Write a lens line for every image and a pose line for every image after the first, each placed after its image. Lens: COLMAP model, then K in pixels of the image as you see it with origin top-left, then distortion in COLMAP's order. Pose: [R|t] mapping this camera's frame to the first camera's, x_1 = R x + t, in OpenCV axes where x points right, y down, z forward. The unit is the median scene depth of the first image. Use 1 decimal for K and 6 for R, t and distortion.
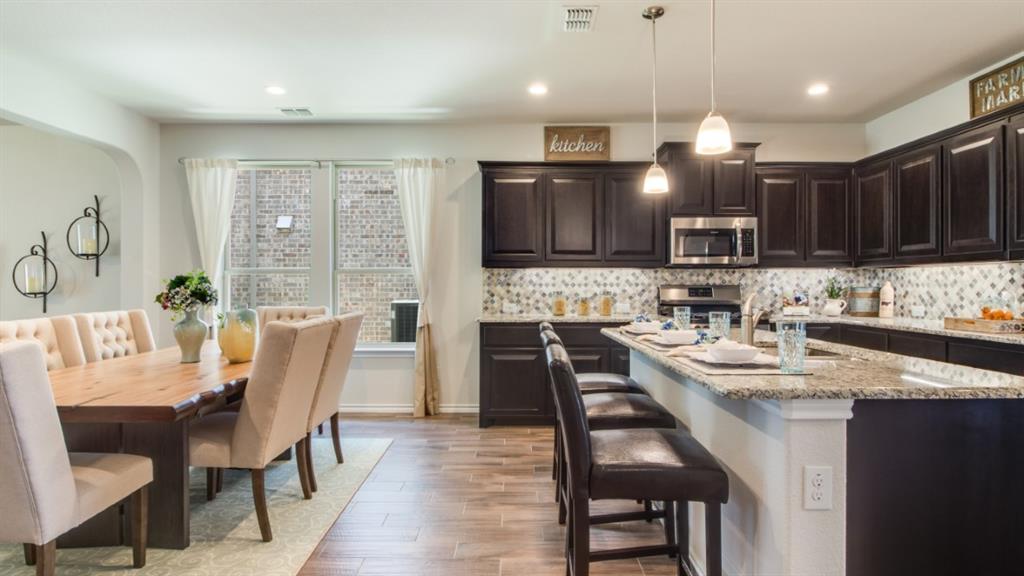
lens RADIAL K [[544.3, 0, 510.1], [0, 544.3, 286.0], [0, 0, 1]] dist [0.003679, -0.013387]
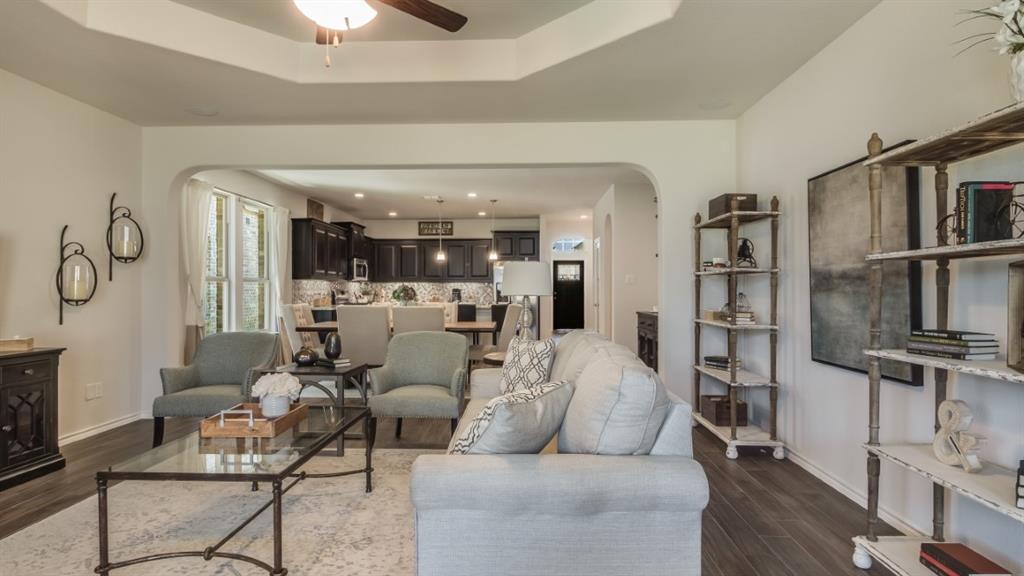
lens RADIAL K [[544.3, 0, 510.1], [0, 544.3, 286.0], [0, 0, 1]] dist [0.003679, -0.013387]
pose [[0.031970, 0.006208, 0.999470, -1.659614], [0.003088, 0.999975, -0.006310, -0.001097], [-0.999484, 0.003288, 0.031950, 0.302438]]
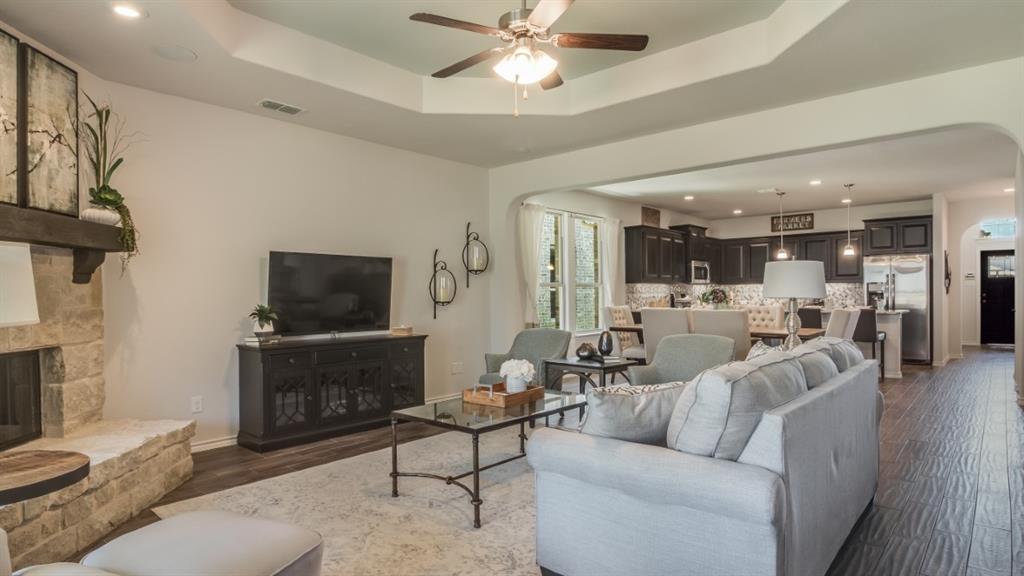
lens RADIAL K [[560.1, 0, 504.9], [0, 560.1, 298.9], [0, 0, 1]] dist [0.000651, -0.018870]
pose [[0.664793, -0.012516, 0.746923, -1.662590], [0.011114, 0.999915, 0.006863, -0.000361], [-0.746945, 0.003739, 0.664875, 0.095526]]
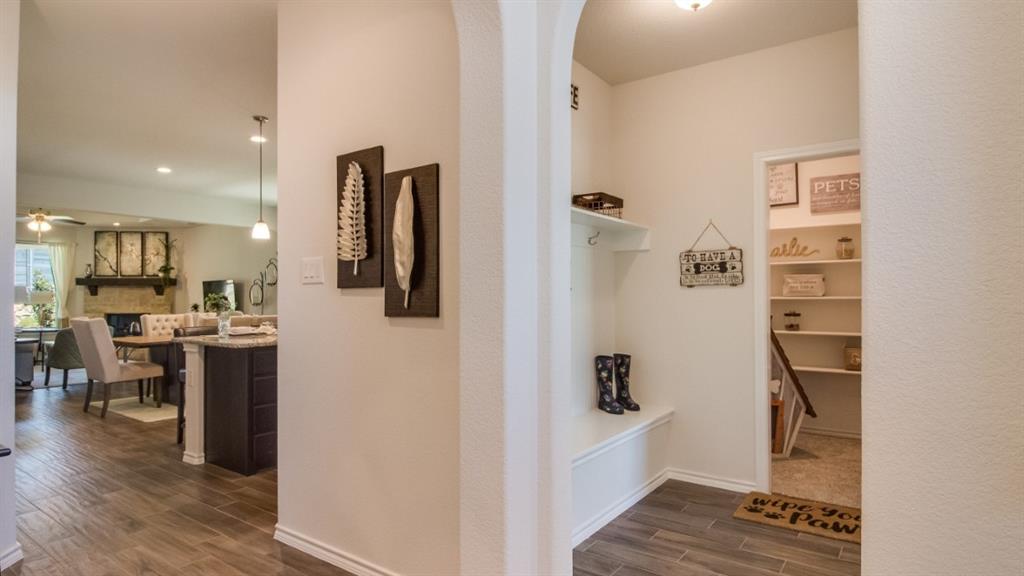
lens RADIAL K [[558.3, 0, 513.8], [0, 558.3, 289.2], [0, 0, 1]] dist [0.000843, -0.014381]
pose [[0.812349, -0.012324, -0.583041, 1.031416], [0.003626, 0.999864, -0.016082, -0.003542], [0.583160, 0.010950, 0.812283, -0.088911]]
